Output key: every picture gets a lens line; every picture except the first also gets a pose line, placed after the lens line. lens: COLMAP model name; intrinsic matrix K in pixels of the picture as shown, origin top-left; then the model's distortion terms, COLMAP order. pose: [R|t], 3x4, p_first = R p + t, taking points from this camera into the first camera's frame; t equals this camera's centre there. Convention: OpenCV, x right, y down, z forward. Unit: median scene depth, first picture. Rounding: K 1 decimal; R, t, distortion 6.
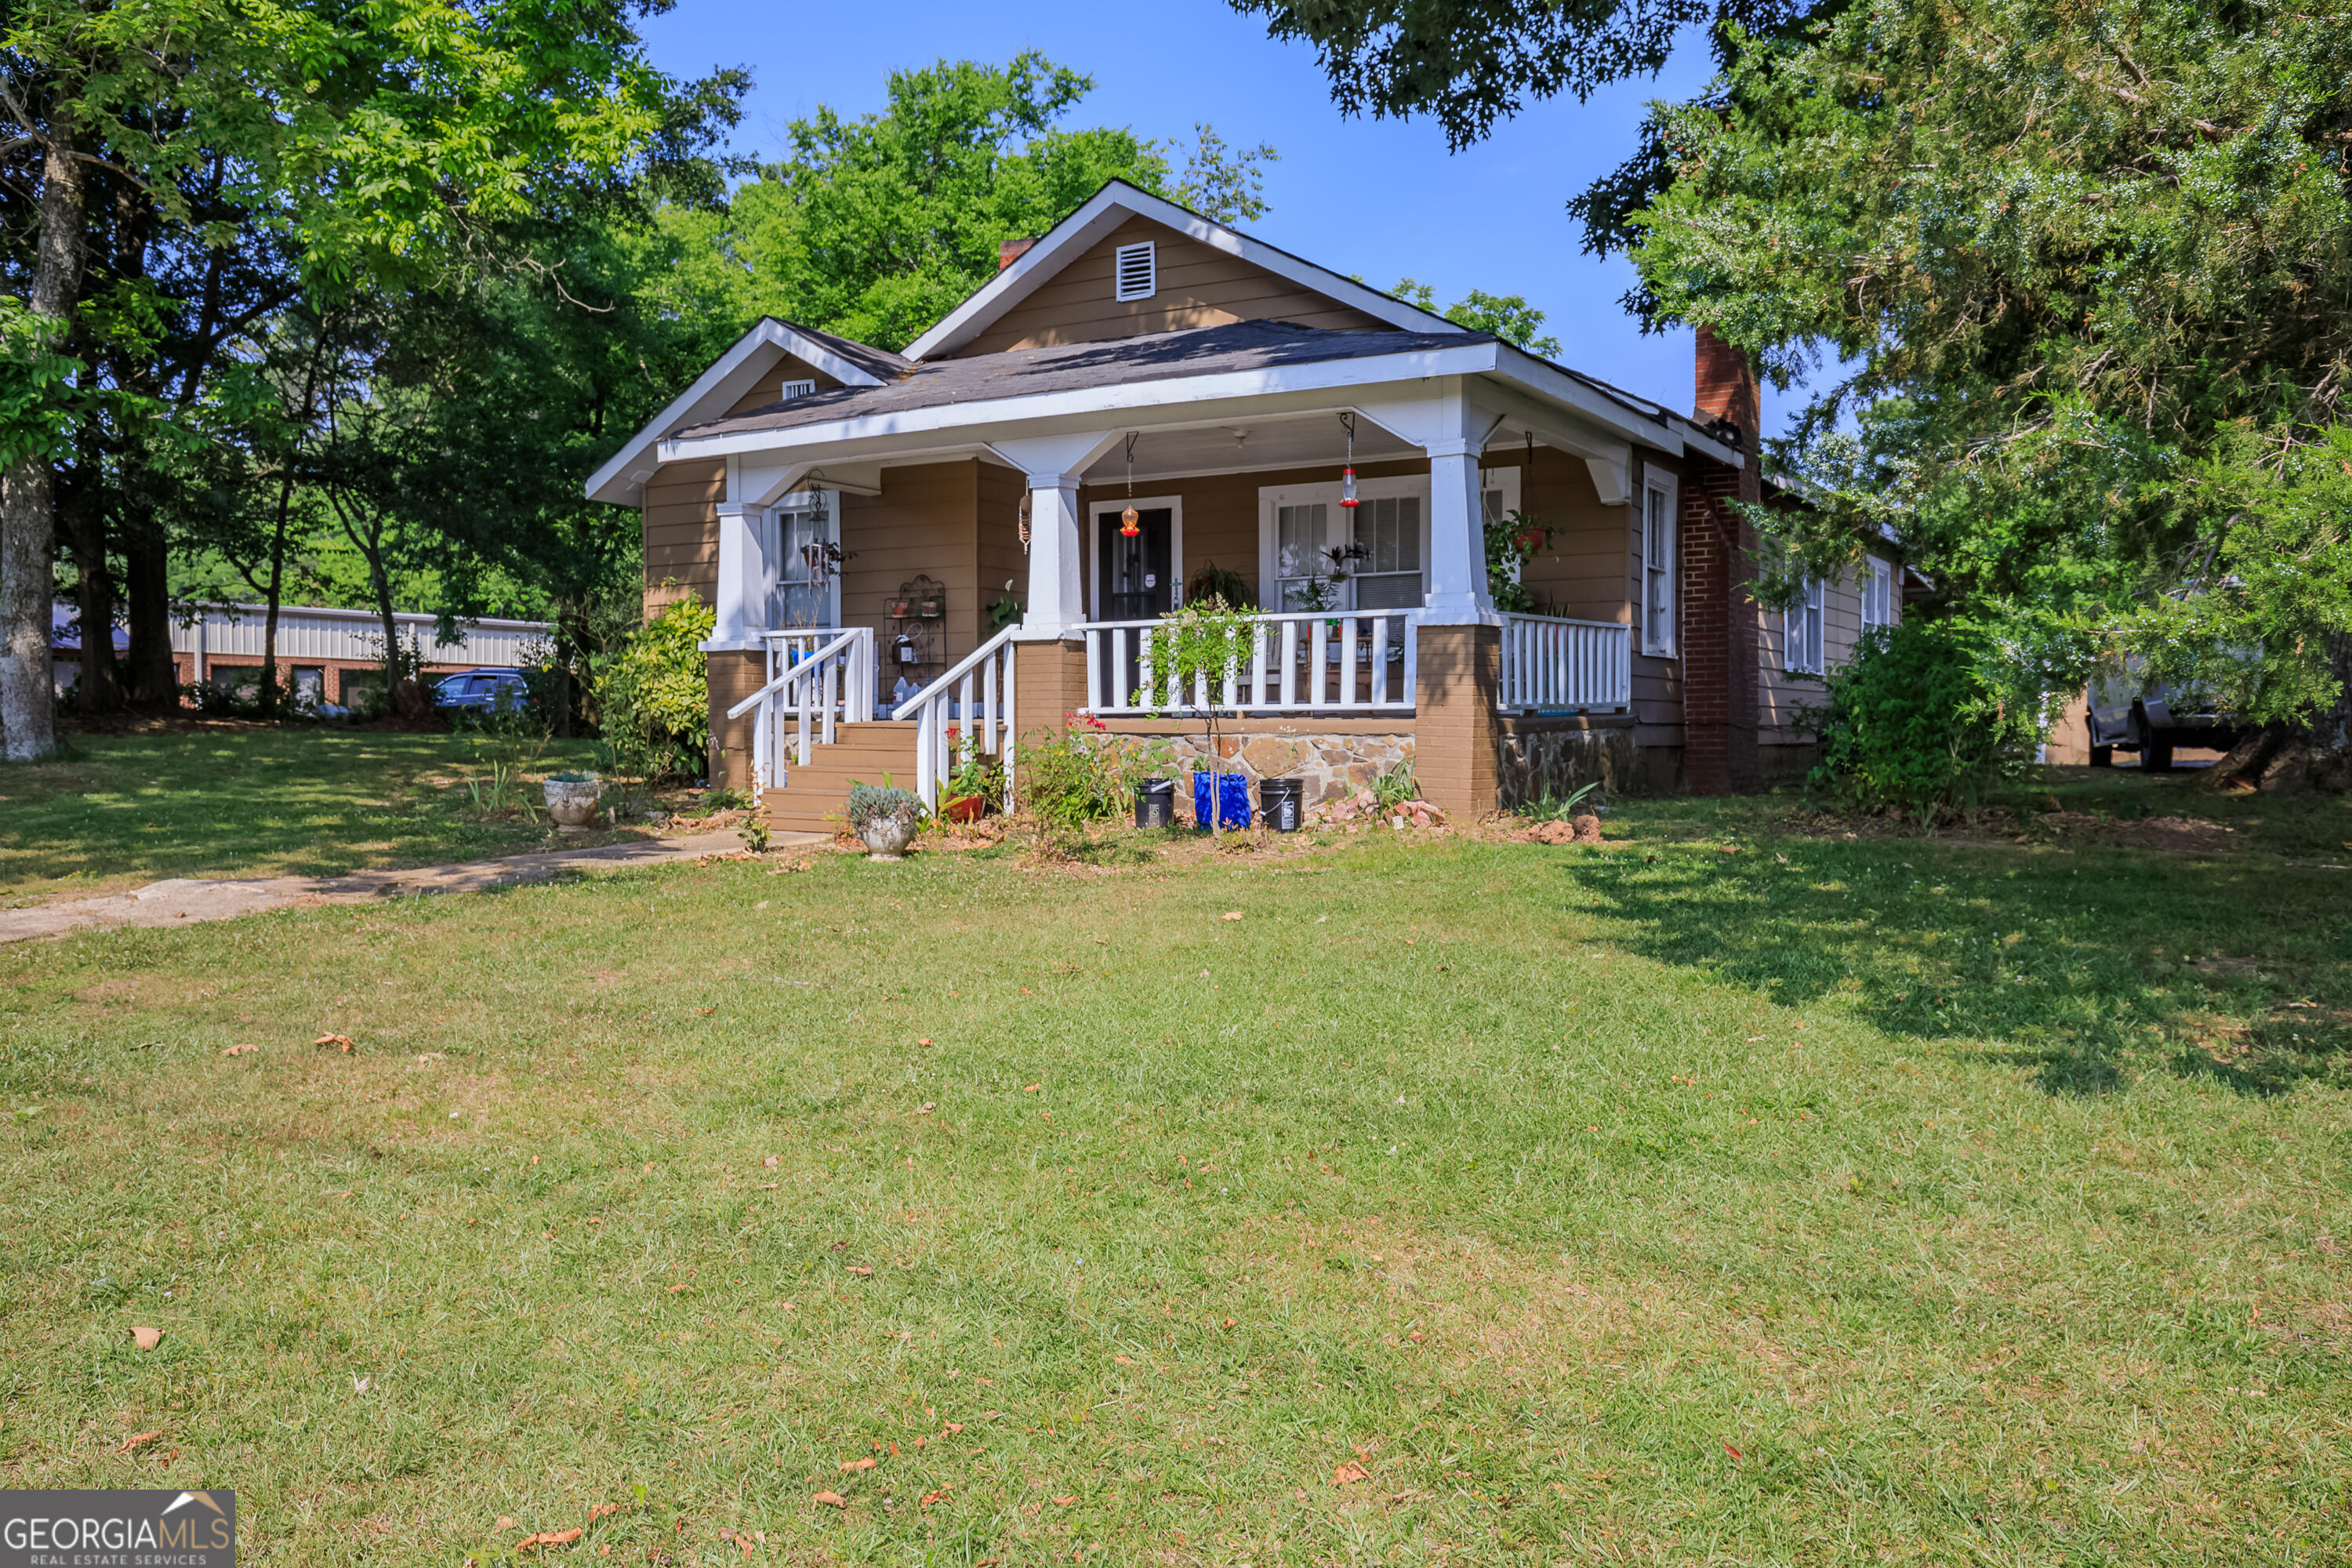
lens RADIAL K [[1802.6, 0, 1173.0], [0, 1802.6, 723.5], [0, 0, 1]] dist [0.134099, 0.001830]
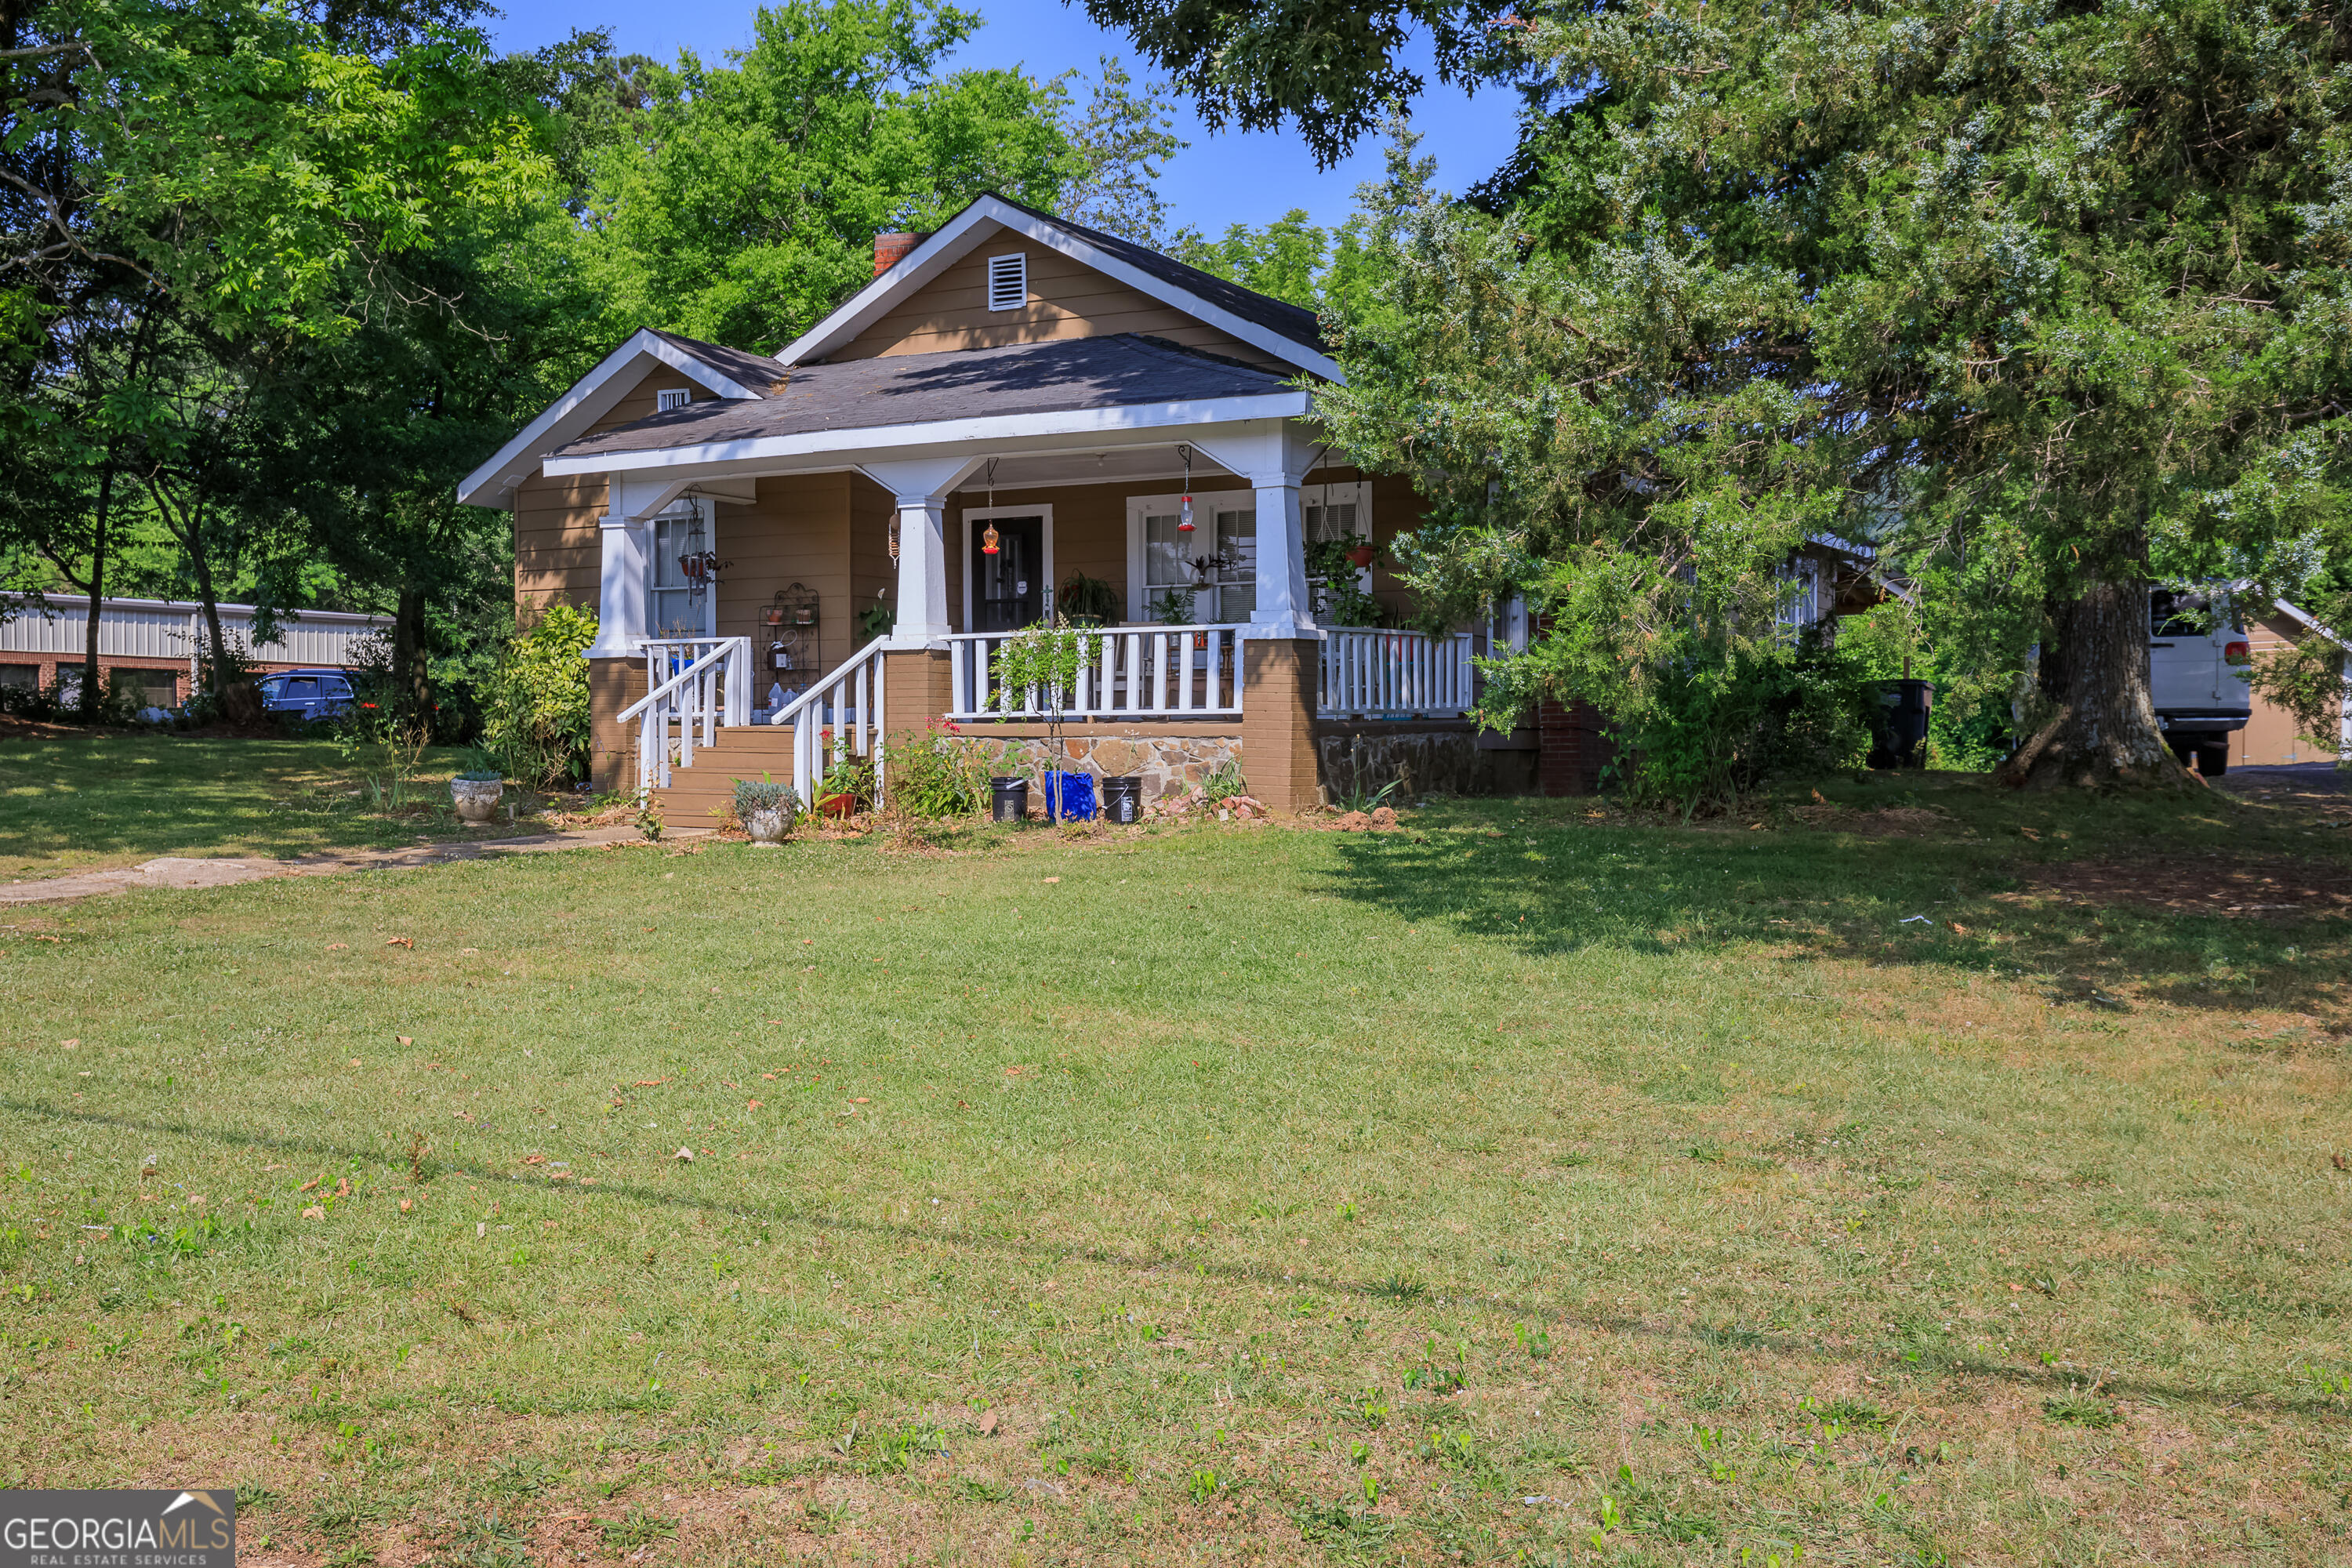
lens RADIAL K [[2264.6, 0, 1126.3], [0, 2264.6, 780.5], [0, 0, 1]] dist [0.110140, -0.000953]
pose [[0.999960, -0.000259, 0.008927, 0.042041], [0.000073, 0.999783, 0.020809, 0.003276], [-0.008931, -0.020808, 0.999744, -0.334237]]
